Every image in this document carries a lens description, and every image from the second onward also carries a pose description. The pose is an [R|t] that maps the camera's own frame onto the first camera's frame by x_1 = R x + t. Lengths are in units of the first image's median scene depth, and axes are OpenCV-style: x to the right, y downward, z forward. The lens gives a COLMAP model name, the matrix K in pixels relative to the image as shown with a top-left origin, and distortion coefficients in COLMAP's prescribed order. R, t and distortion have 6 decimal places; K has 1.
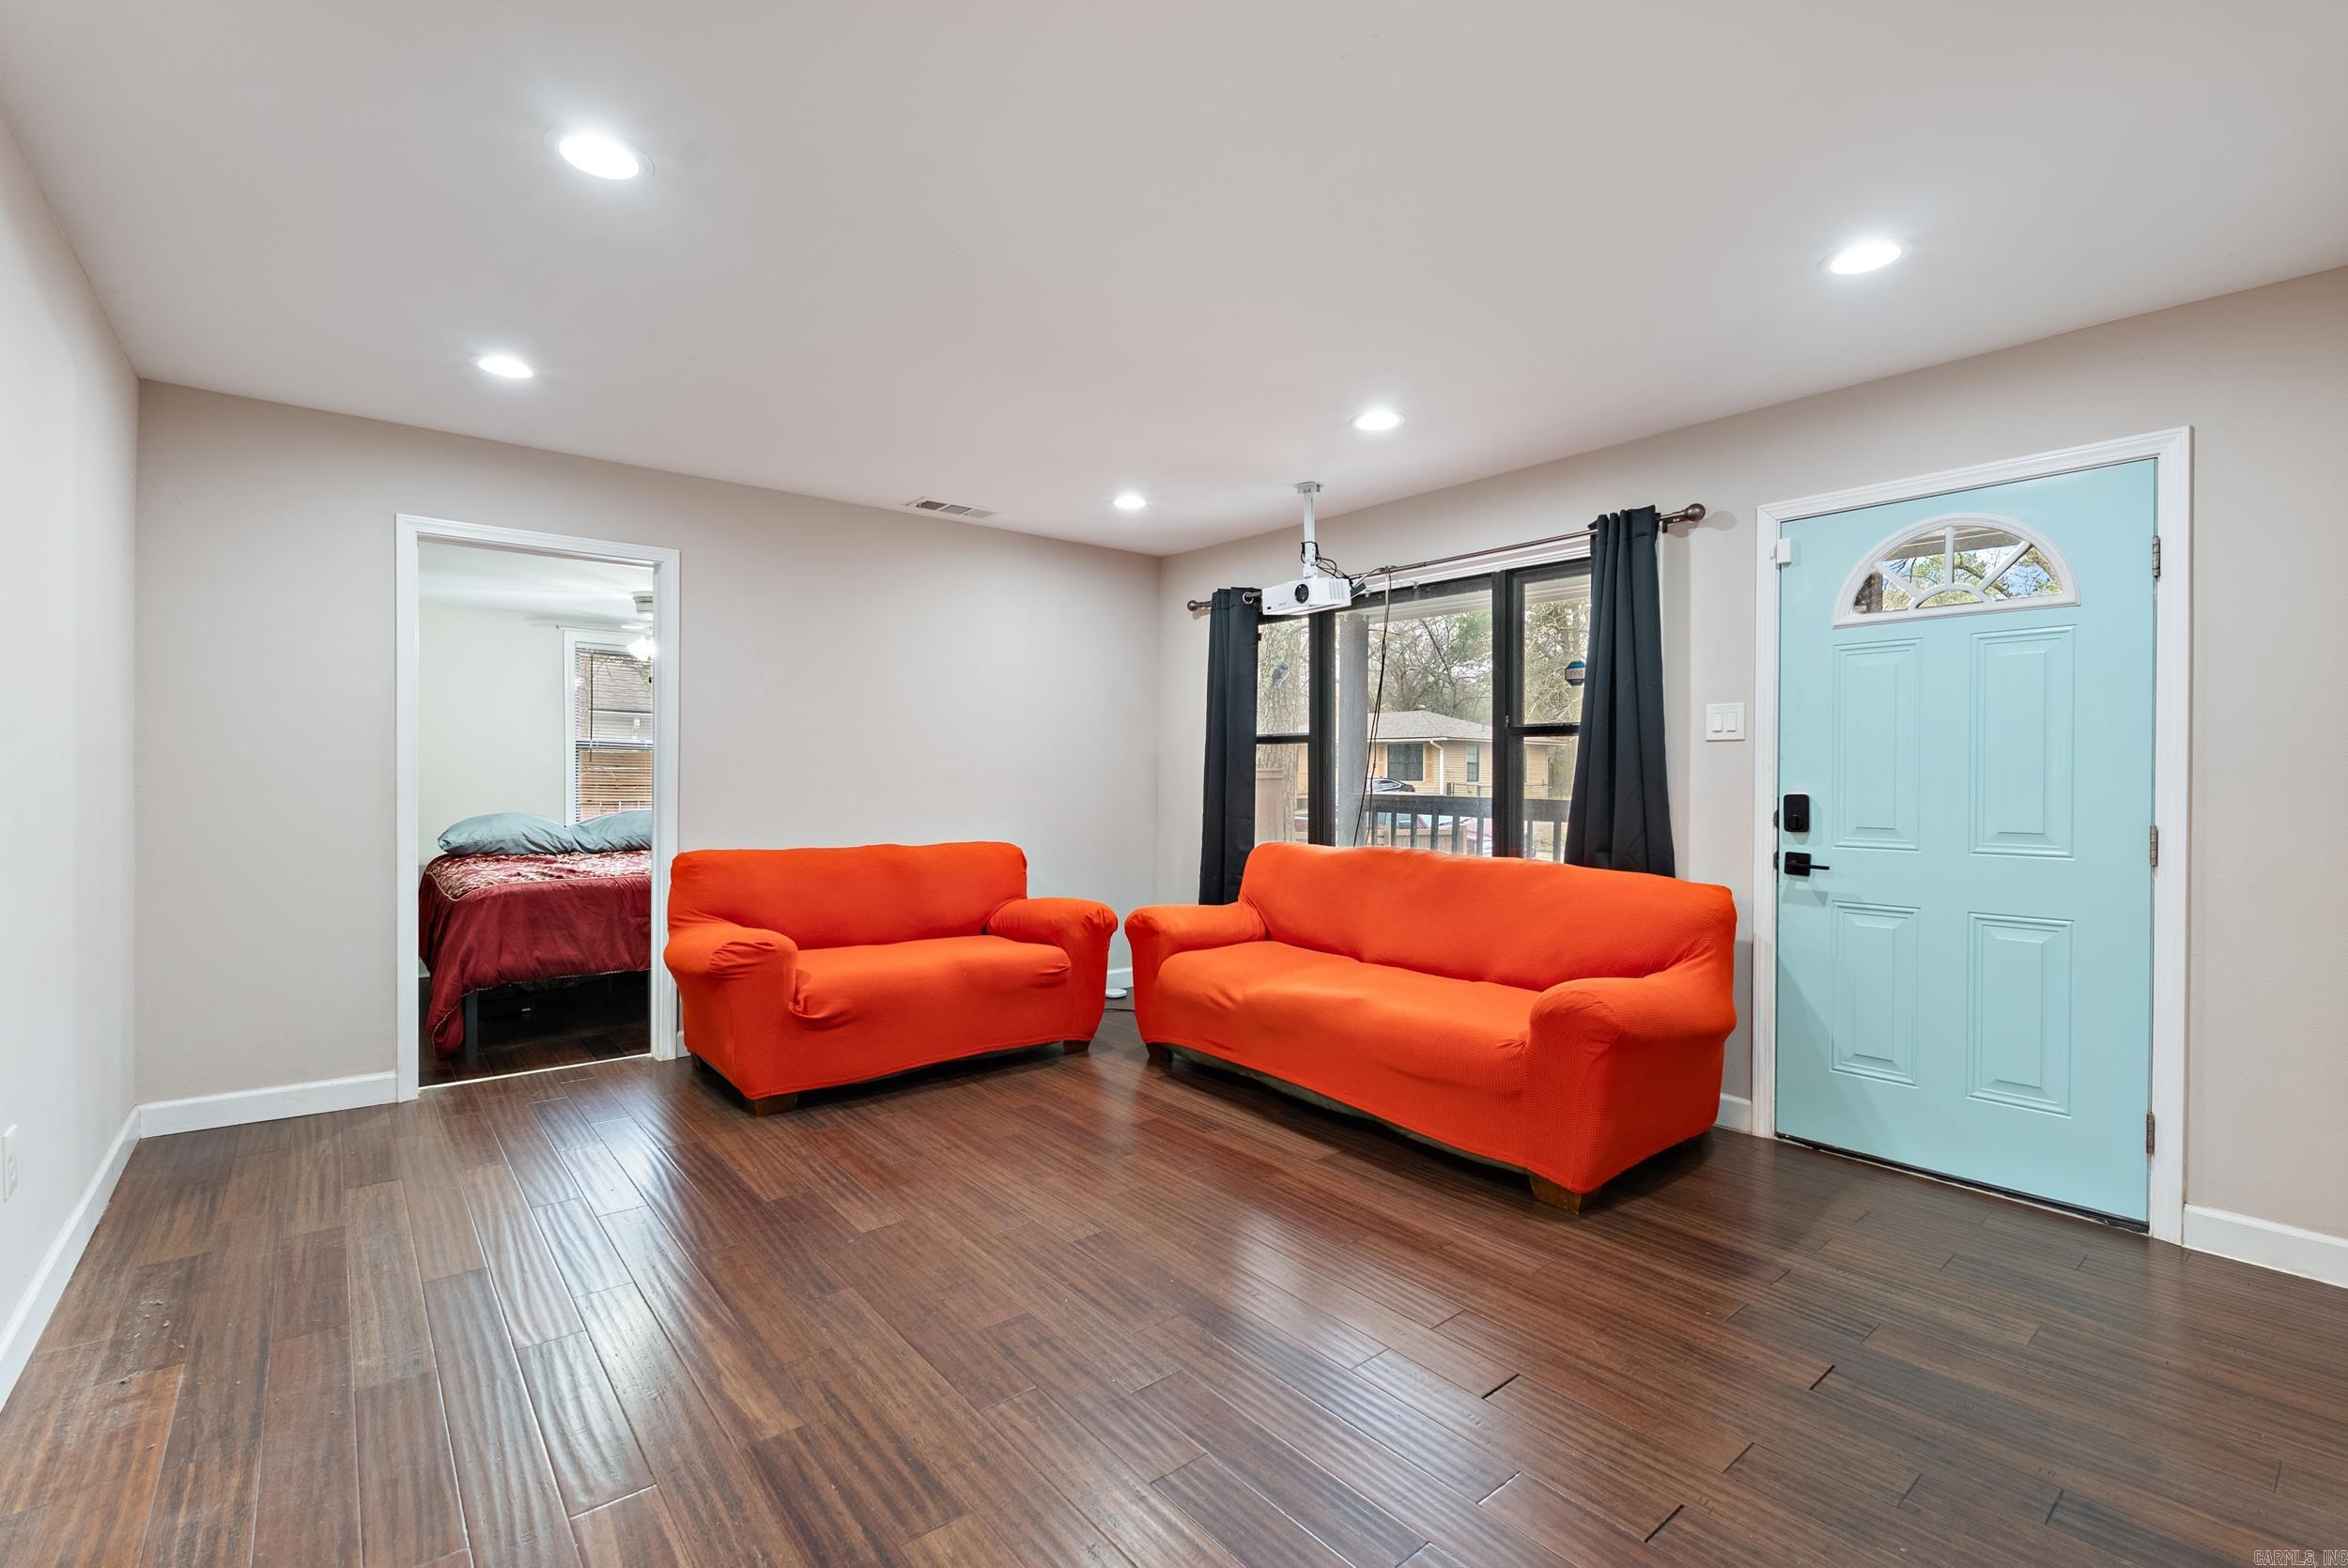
lens RADIAL K [[1032.4, 0, 1175.1], [0, 1032.4, 790.9], [0, 0, 1]] dist [-0.007329, 0.001119]
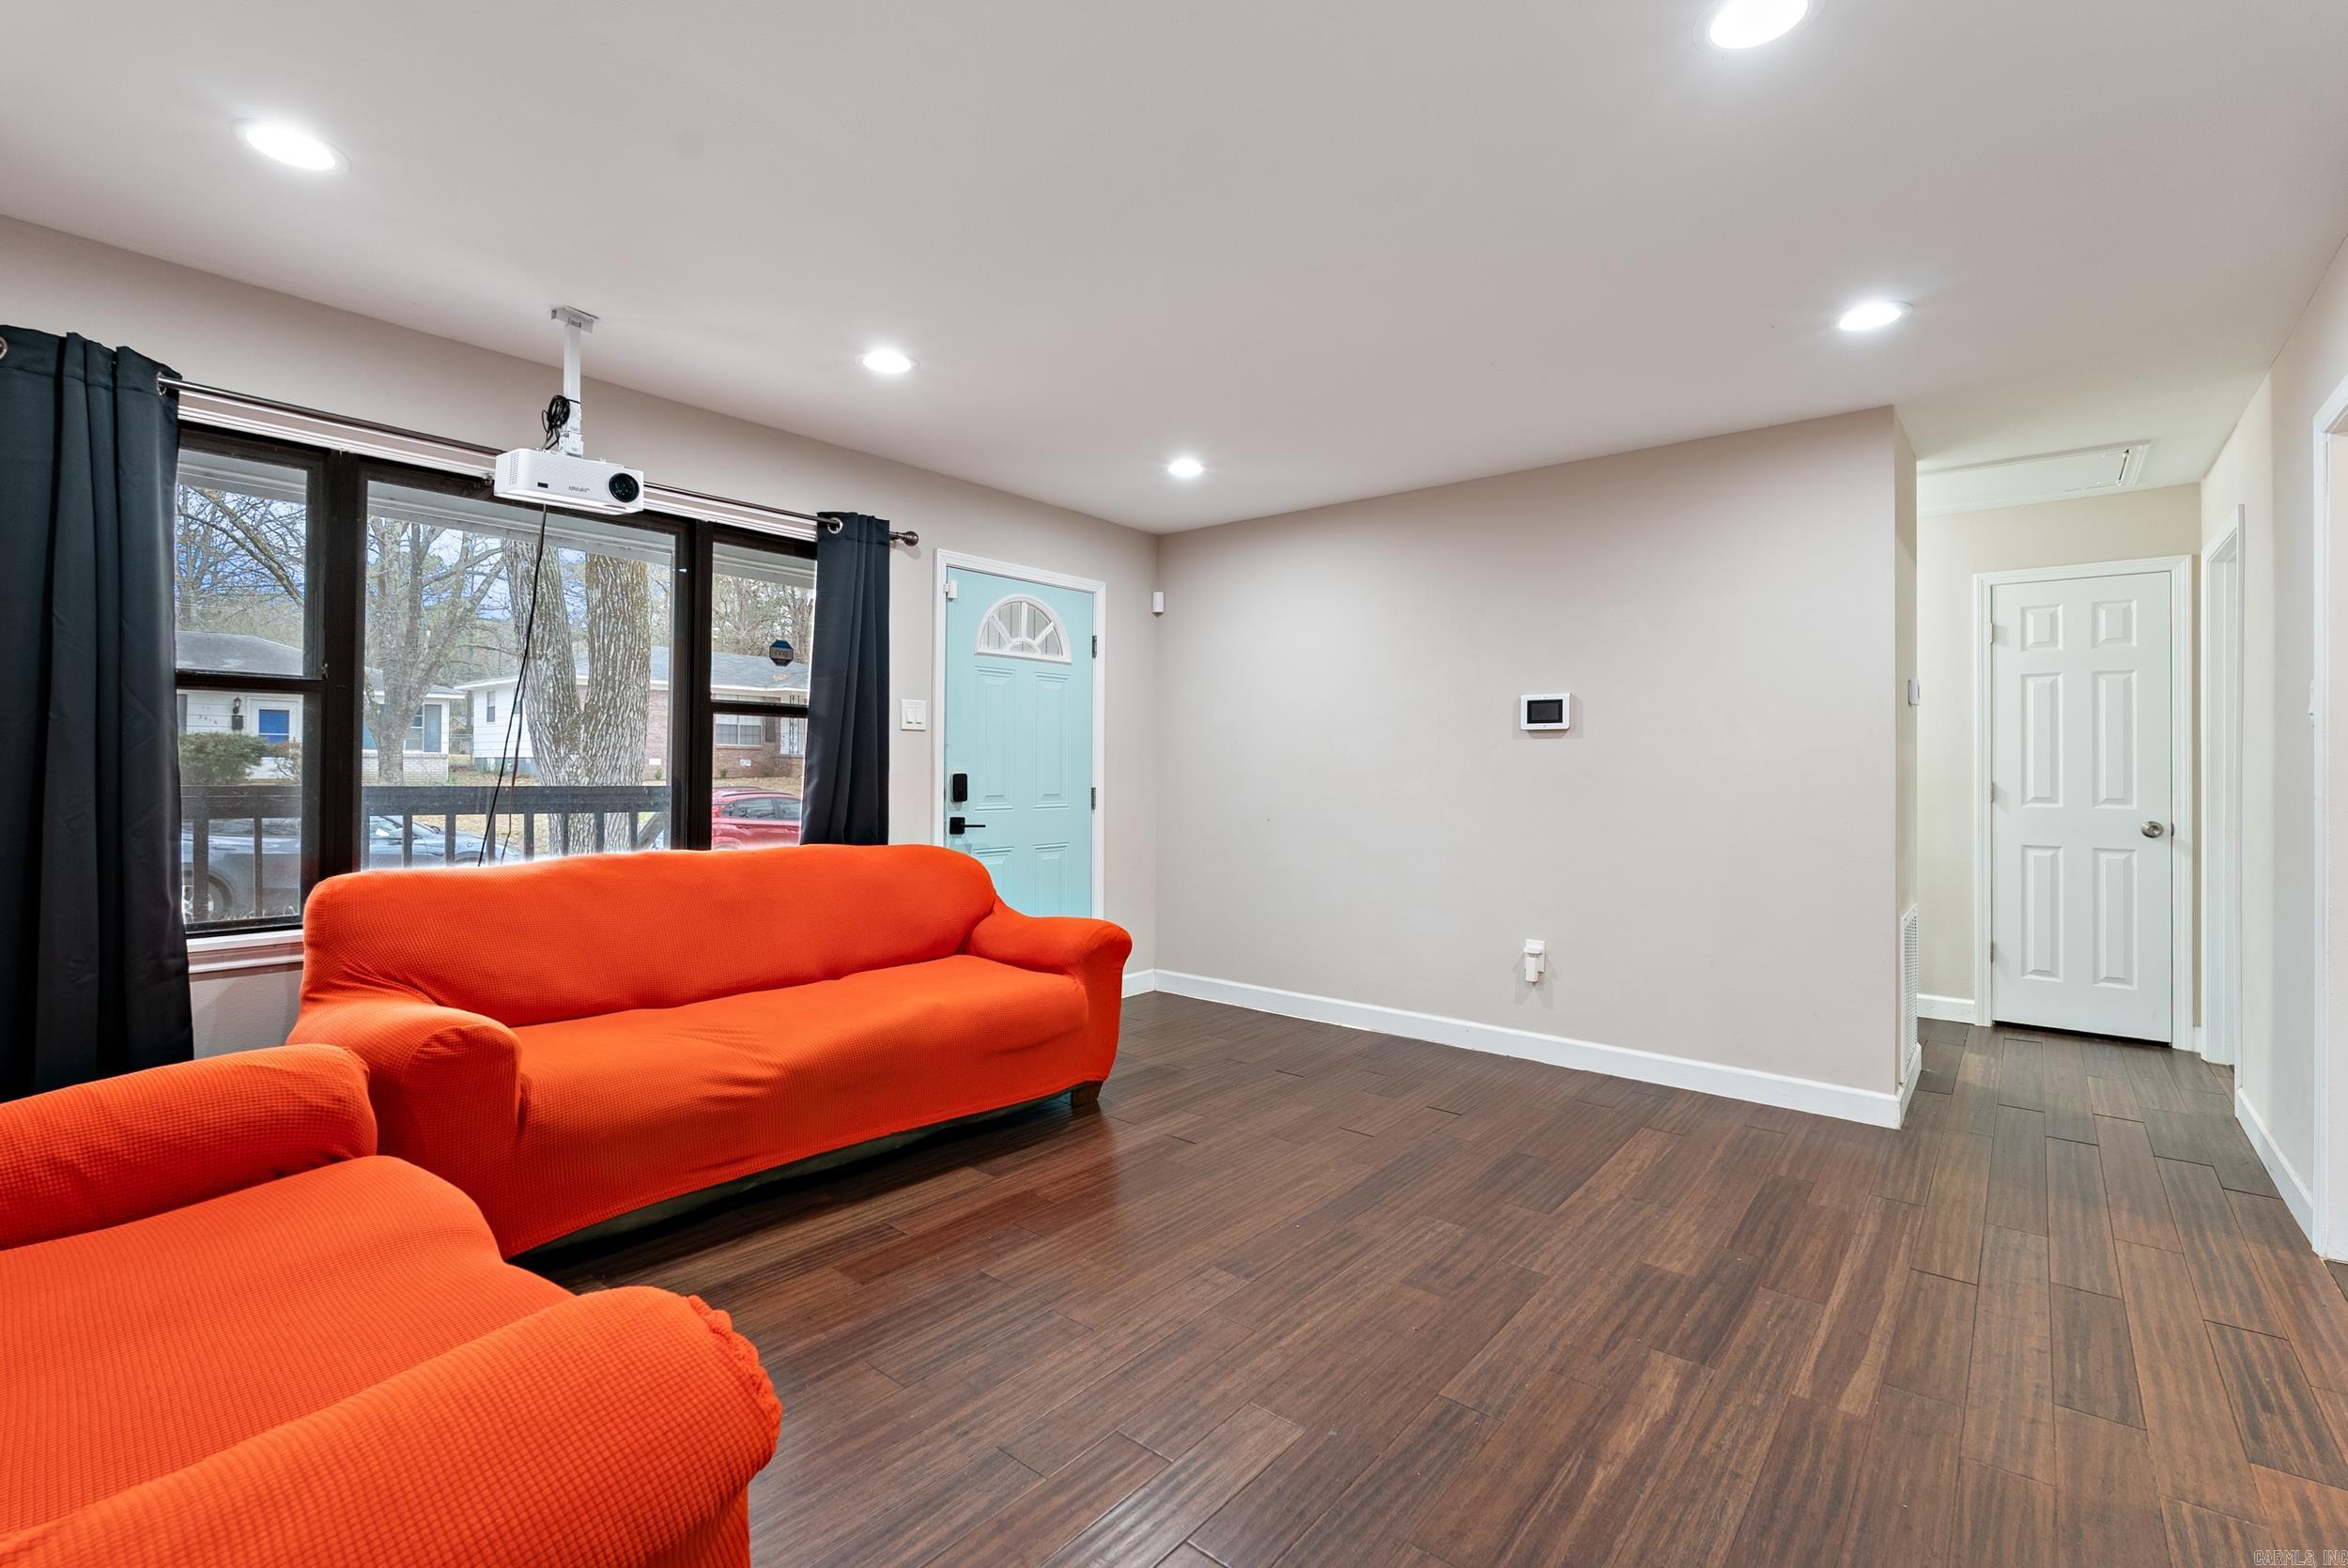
lens RADIAL K [[1032.4, 0, 1182.9], [0, 1032.4, 764.4], [0, 0, 1]] dist [-0.007329, 0.001119]
pose [[-0.189265, -0.007037, 0.981901, -0.778563], [0.001572, 0.999971, 0.007469, -0.018384], [-0.981925, 0.002957, -0.189249, 0.979091]]
